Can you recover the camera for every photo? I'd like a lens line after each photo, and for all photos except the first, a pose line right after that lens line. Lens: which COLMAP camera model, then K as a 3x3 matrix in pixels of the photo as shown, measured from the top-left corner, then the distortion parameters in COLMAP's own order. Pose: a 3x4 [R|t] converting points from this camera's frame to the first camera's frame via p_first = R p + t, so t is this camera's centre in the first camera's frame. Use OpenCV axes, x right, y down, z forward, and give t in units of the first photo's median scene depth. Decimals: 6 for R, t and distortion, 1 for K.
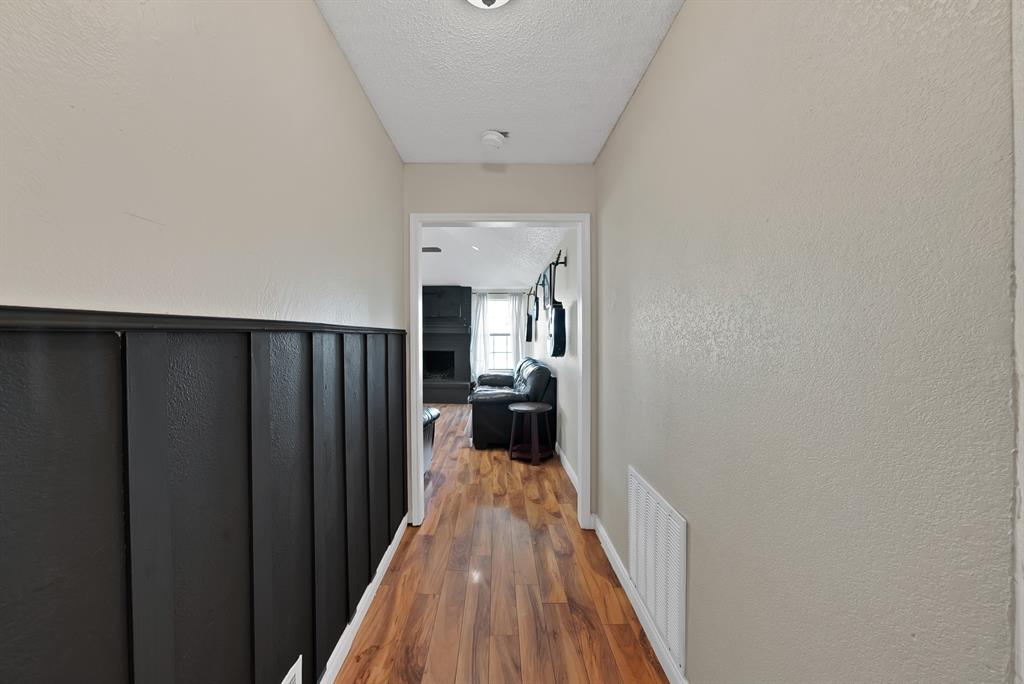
lens RADIAL K [[369.6, 0, 512.2], [0, 369.6, 340.9], [0, 0, 1]] dist [-0.017396, 0.001646]
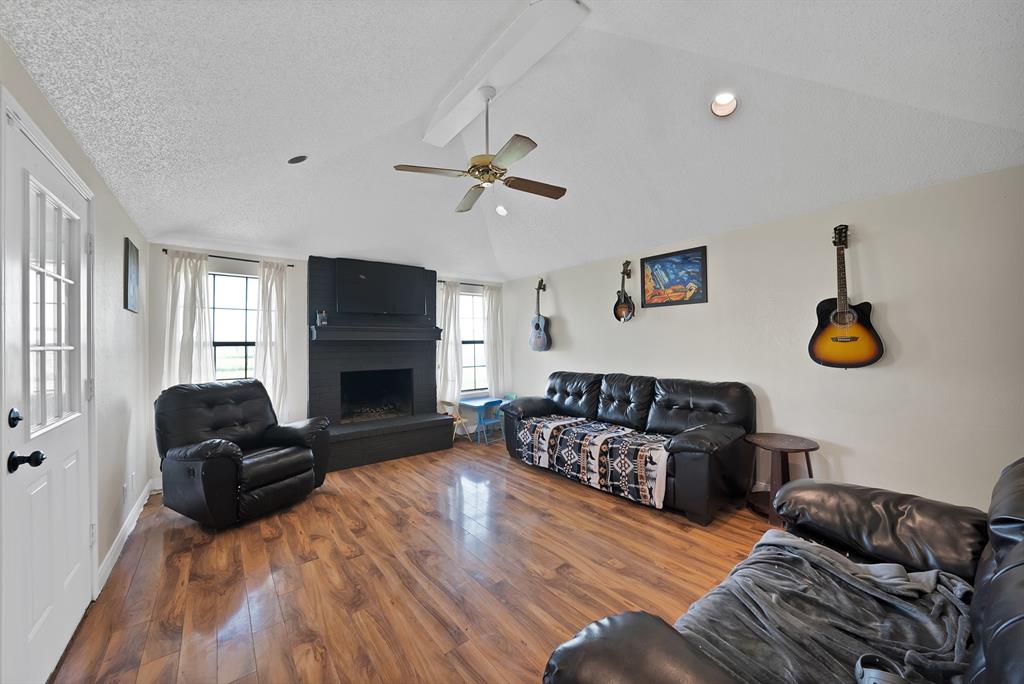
lens RADIAL K [[369.6, 0, 512.1], [0, 369.6, 340.2], [0, 0, 1]] dist [-0.017396, 0.001646]
pose [[0.807856, -0.005947, 0.589350, -0.401071], [0.020947, 0.999607, -0.018627, -0.006185], [-0.589008, 0.027393, 0.807663, 0.385253]]
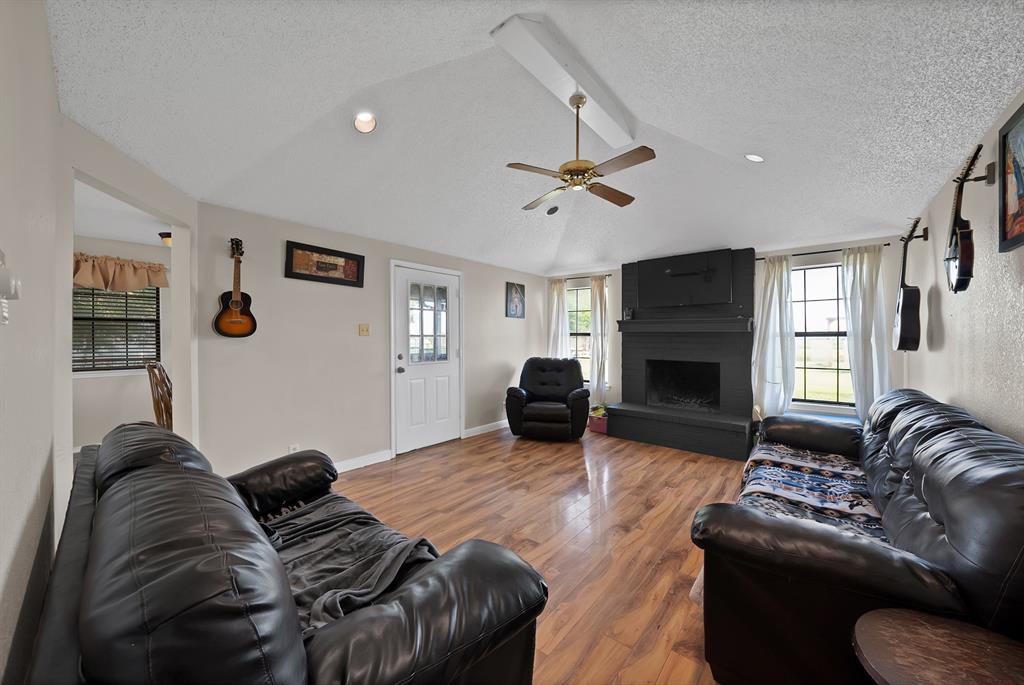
lens RADIAL K [[369.6, 0, 513.0], [0, 369.6, 339.9], [0, 0, 1]] dist [-0.017396, 0.001646]
pose [[0.741904, 0.005720, -0.670482, -0.010102], [-0.009026, 0.999958, -0.001456, -0.004840], [0.670446, 0.007132, 0.741924, 0.355107]]
